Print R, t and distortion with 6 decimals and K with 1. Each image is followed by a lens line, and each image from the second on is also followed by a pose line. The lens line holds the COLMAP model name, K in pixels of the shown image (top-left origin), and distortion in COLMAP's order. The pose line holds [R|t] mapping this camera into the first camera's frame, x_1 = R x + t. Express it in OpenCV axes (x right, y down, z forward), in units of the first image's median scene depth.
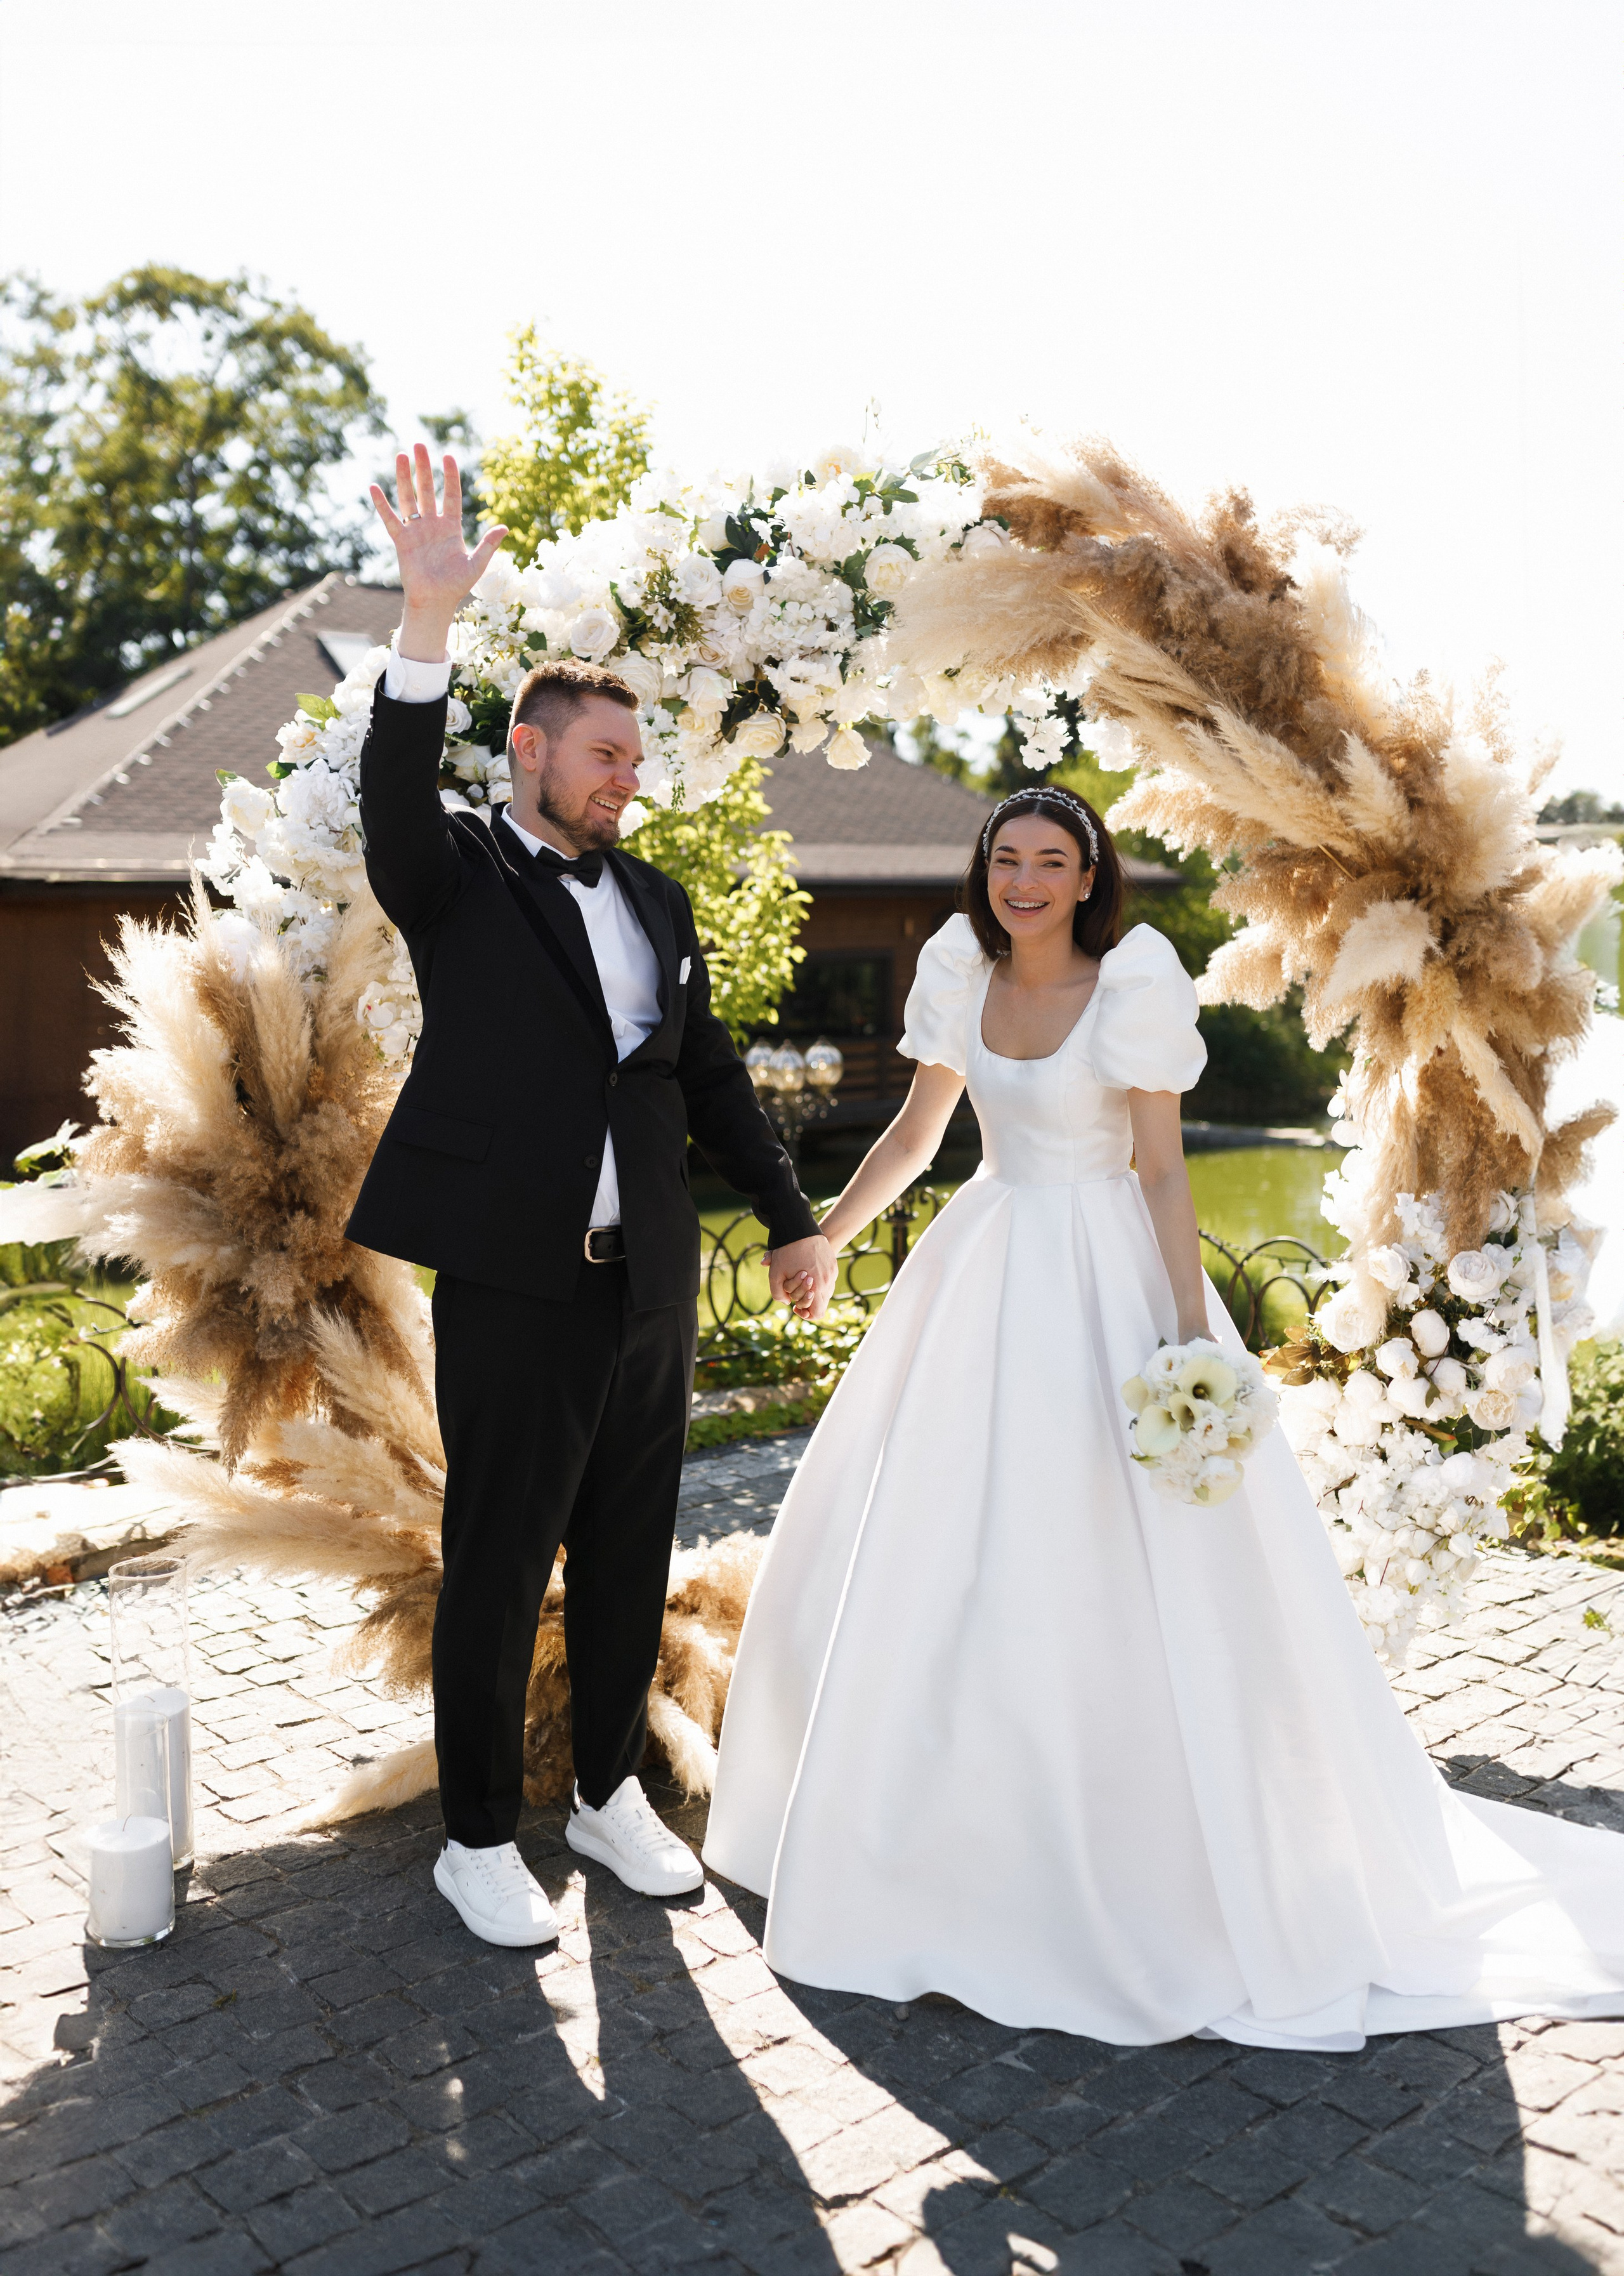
lens RADIAL K [[2130.1, 0, 804.5], [0, 2130.1, 1139.2], [0, 0, 1]] dist [0.001347, 0.003741]
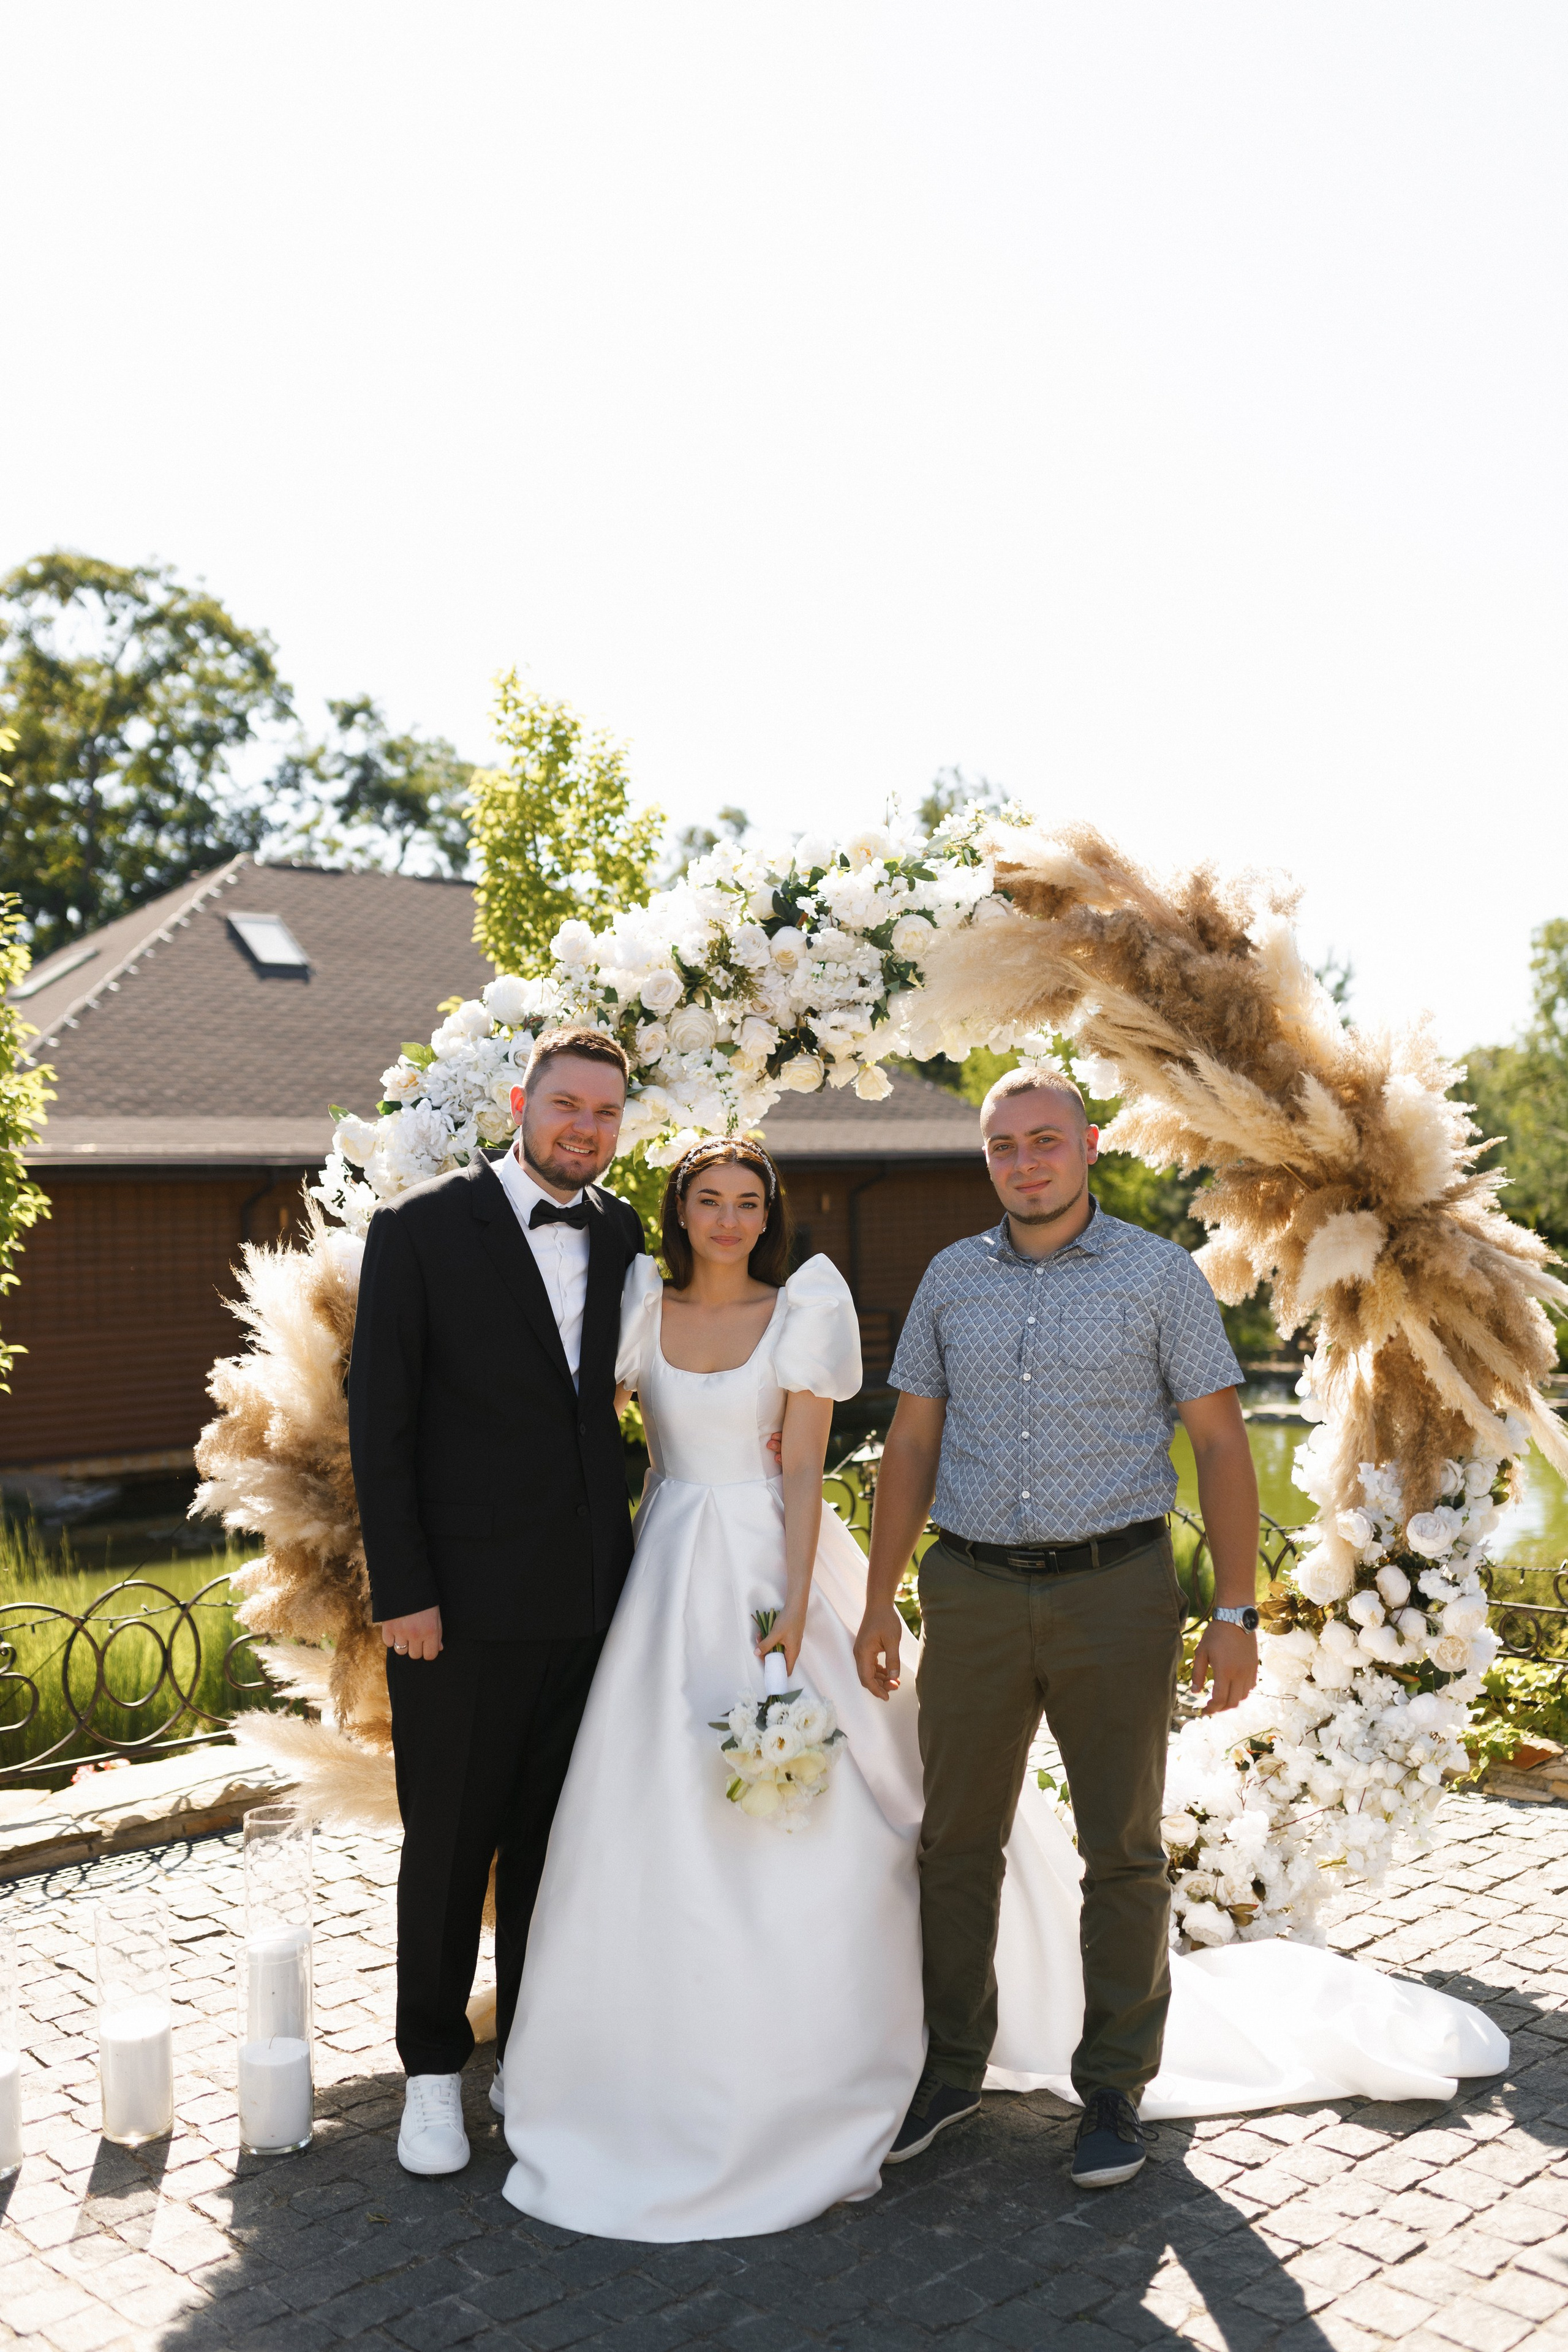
lens RADIAL K [[2225.5, 0, 778.9], [0, 2225.5, 1179.5], [0, 0, 1]] dist [-0.002593, 0.009055]
pose [[0.999304, -0.009767, 0.036013, -0.077851], [0.013562, 0.994198, -0.106708, -0.002875], [-0.034762, 0.107122, 0.993638, -0.200674]]
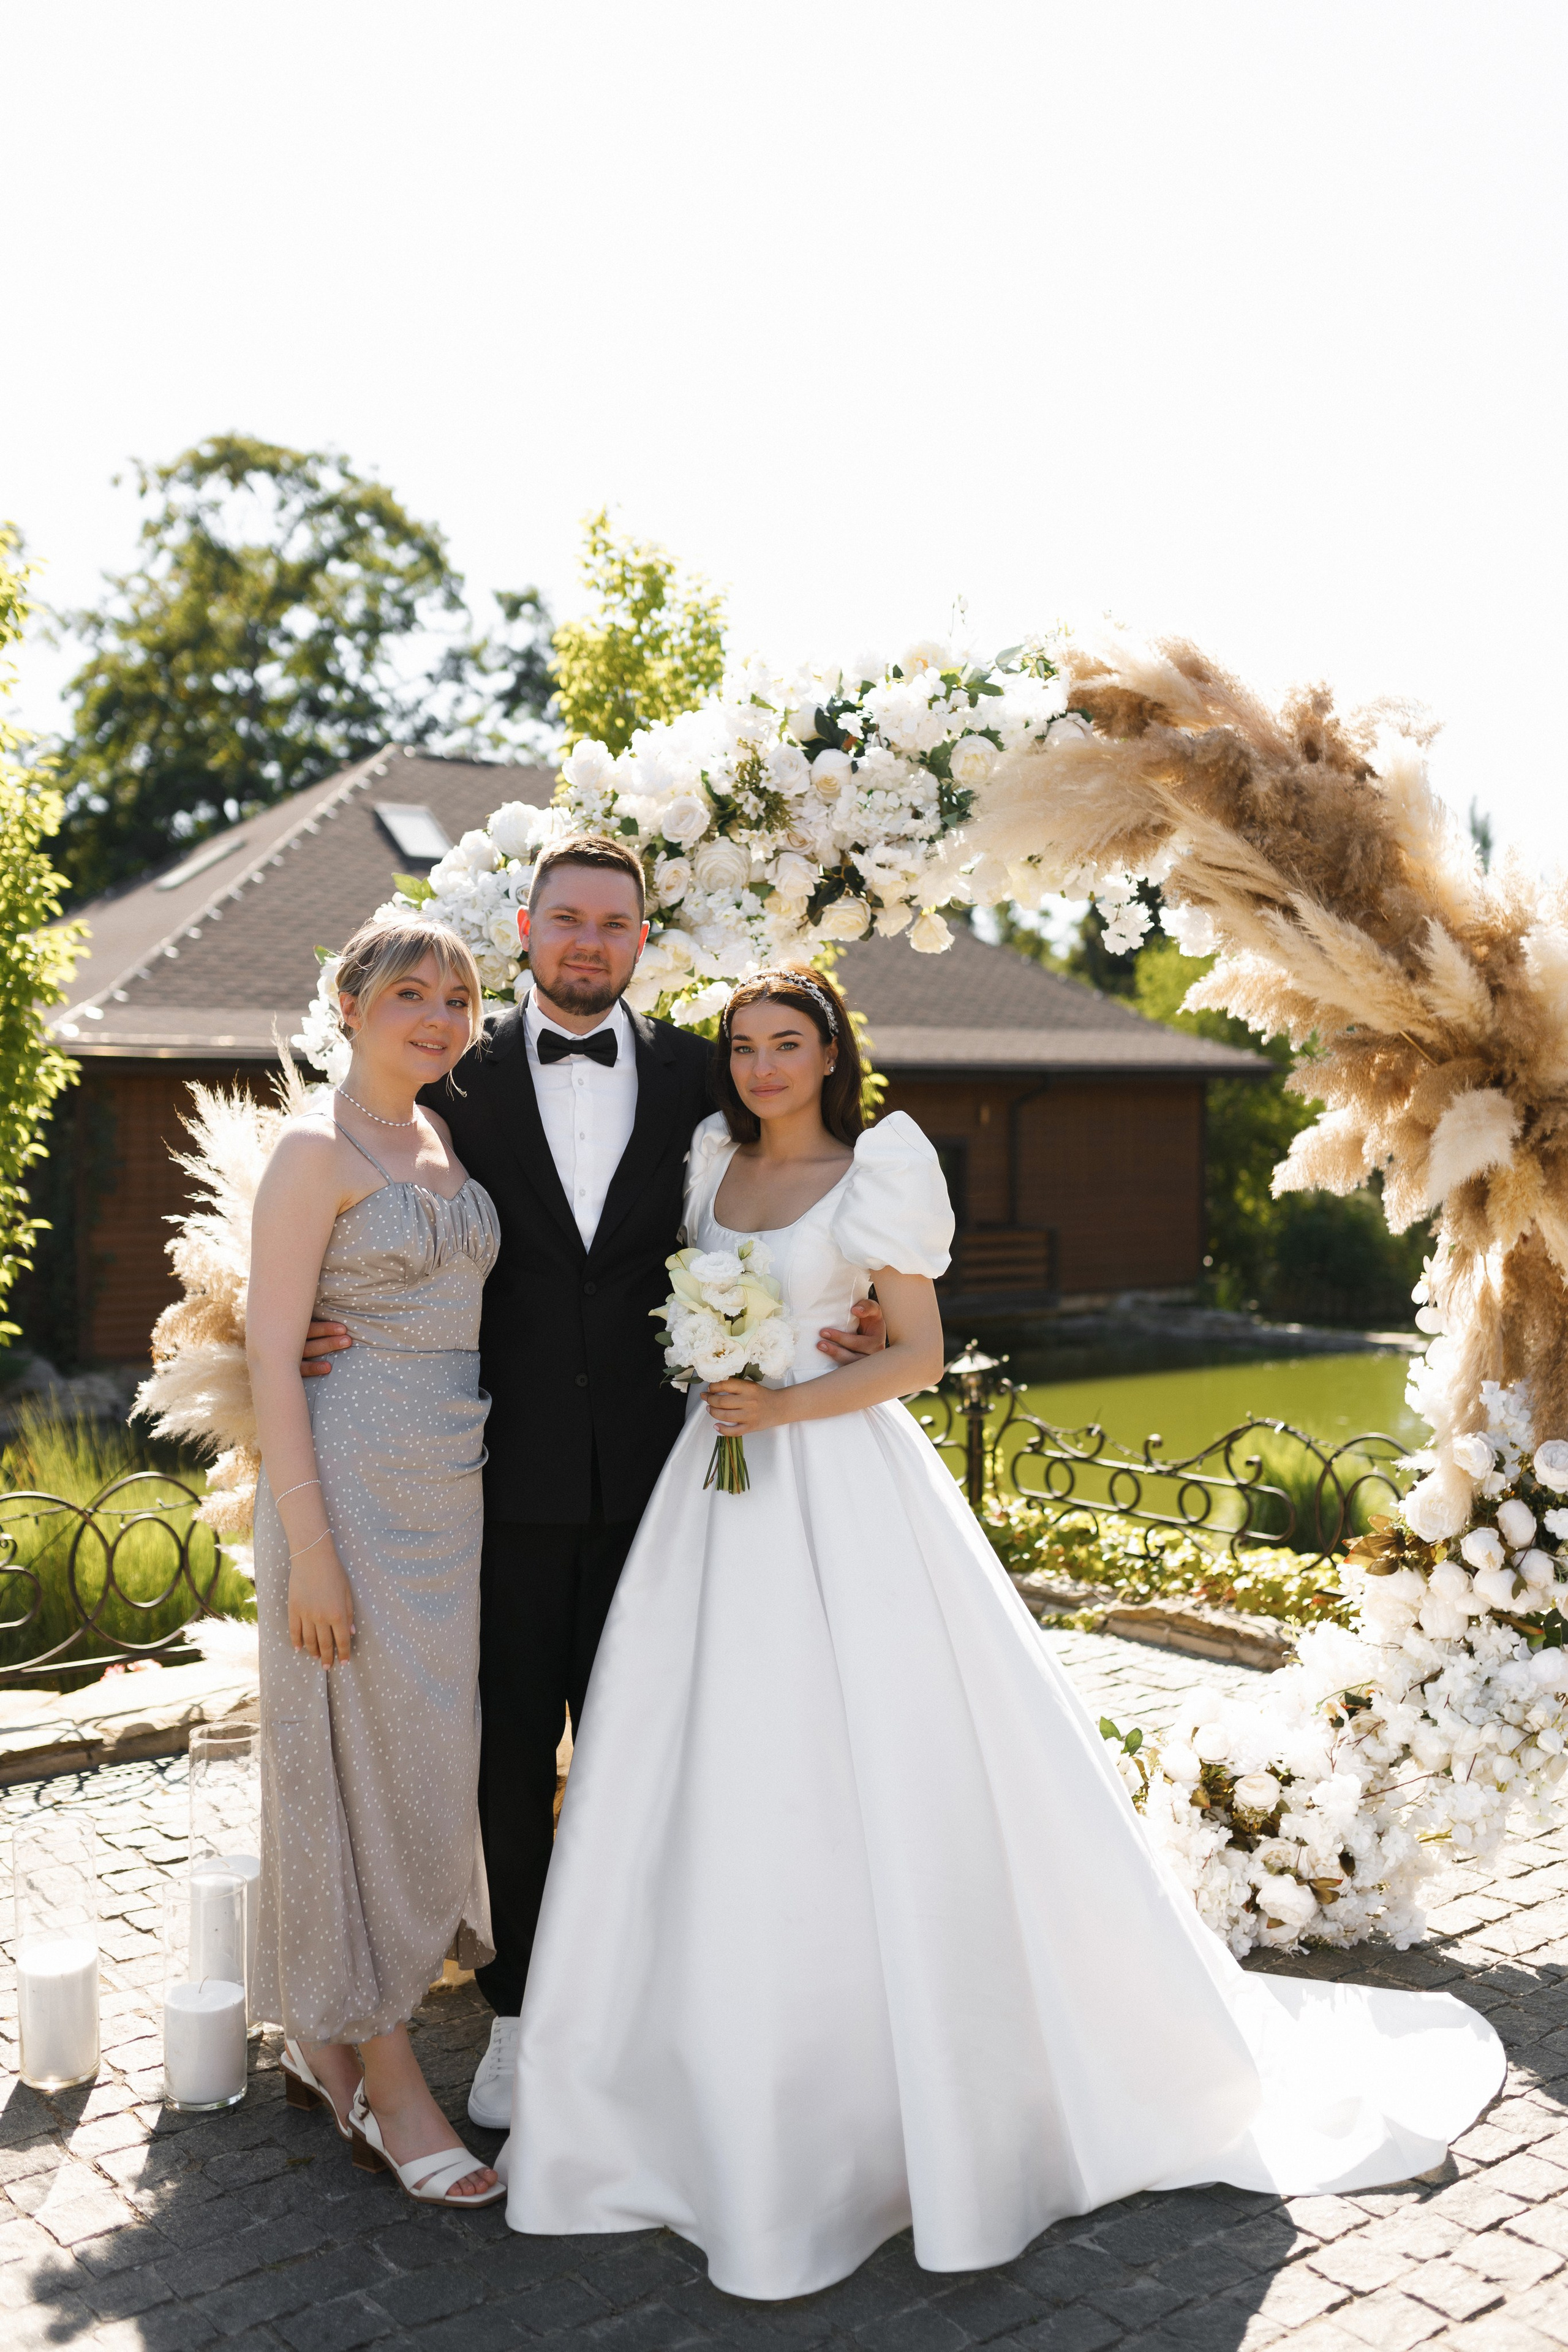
lens RADIAL K [[2269.8, 0, 779.1], [0, 2269.8, 1176.0], [0, 0, 1]] dist [-0.003222, 0.009035]
pose [[0.999088, 0.012343, -0.040870, -0.006675], [-0.015240, 0.997334, -0.071358, 0.010873], [0.039880, 0.071916, 0.996613, -0.073980]]
